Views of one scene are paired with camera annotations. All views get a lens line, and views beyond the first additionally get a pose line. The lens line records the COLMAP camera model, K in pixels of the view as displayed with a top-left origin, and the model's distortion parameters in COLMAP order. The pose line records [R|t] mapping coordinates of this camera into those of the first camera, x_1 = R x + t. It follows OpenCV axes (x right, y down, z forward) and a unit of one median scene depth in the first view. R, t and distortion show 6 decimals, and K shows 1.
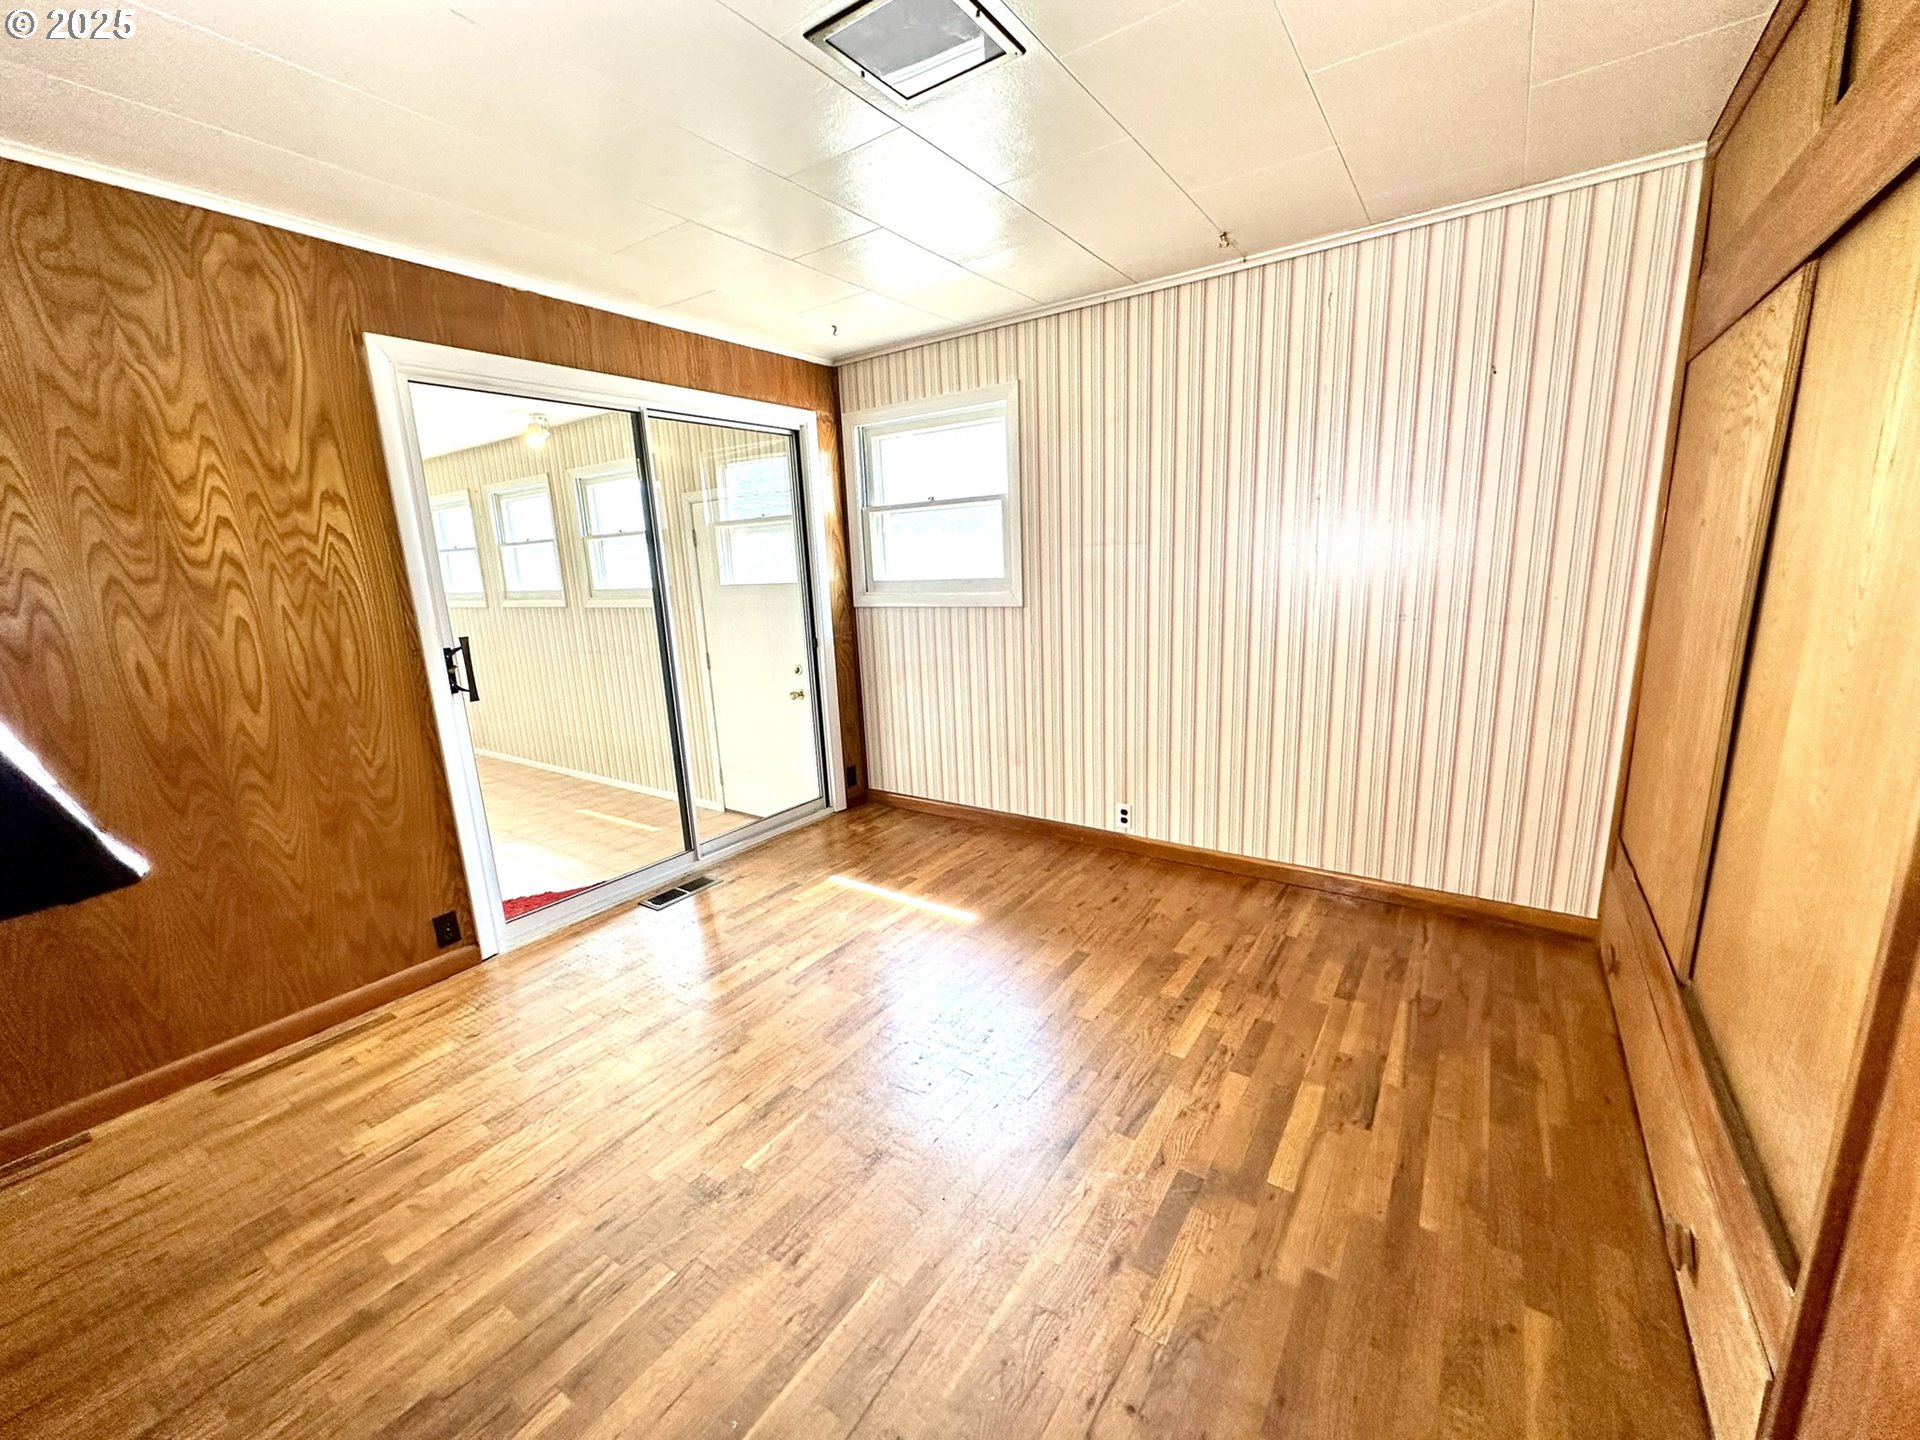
lens RADIAL K [[765.3, 0, 959.3], [0, 765.3, 717.1], [0, 0, 1]] dist [-0.002753, 0.000866]
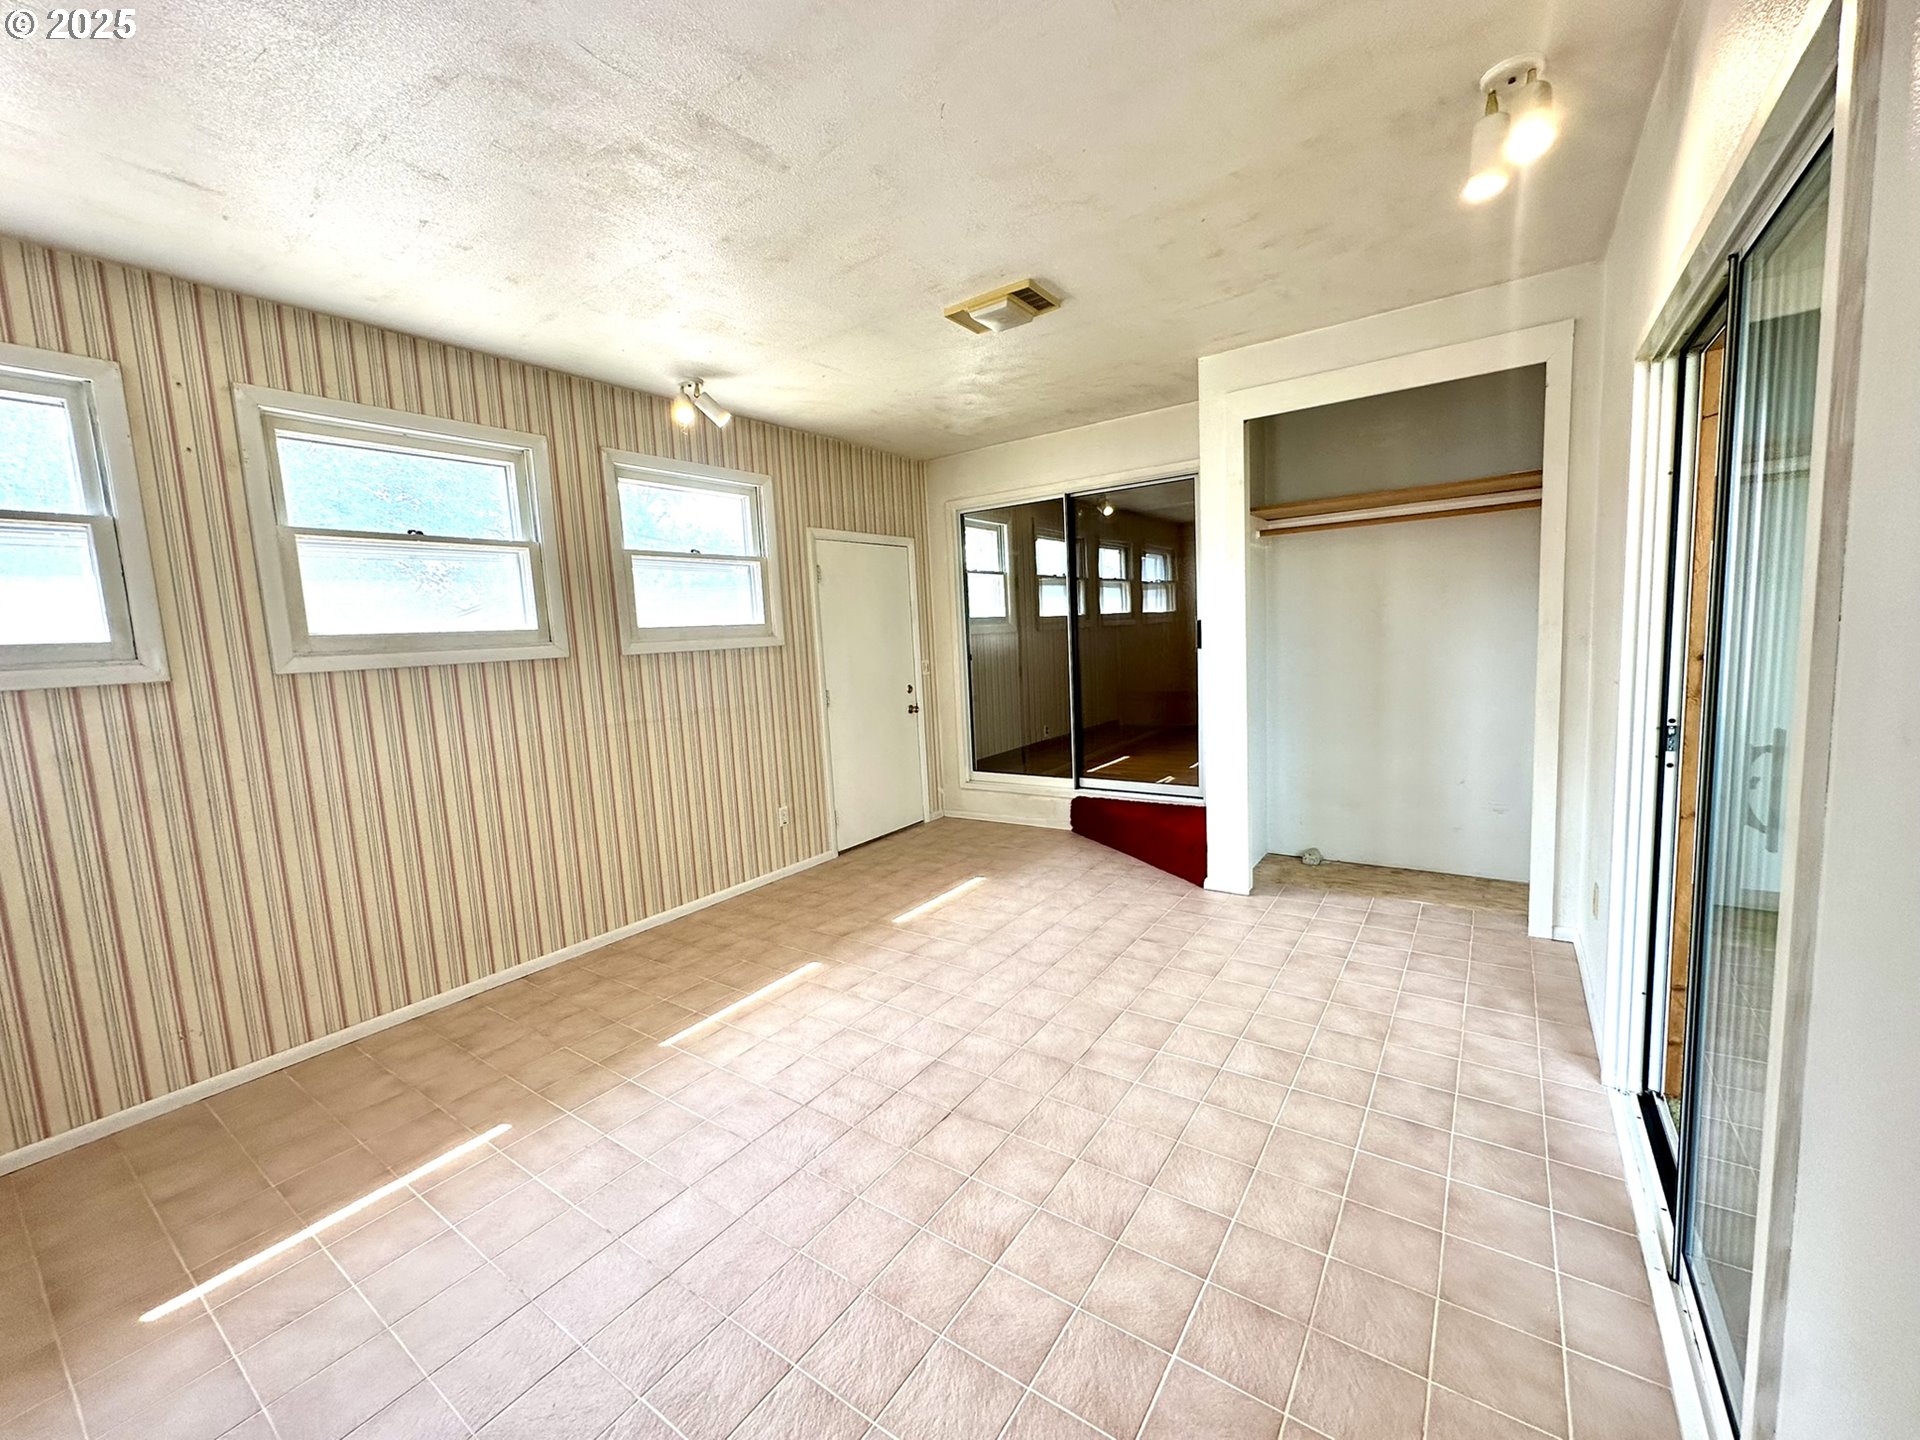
lens RADIAL K [[764.1, 0, 958.7], [0, 764.1, 629.6], [0, 0, 1]] dist [-0.000825, 0.000058]
pose [[0.005172, 0.011688, 0.999918, -2.394485], [0.205091, 0.978663, -0.012500, -0.205828], [-0.978729, 0.205139, 0.002665, 1.507575]]
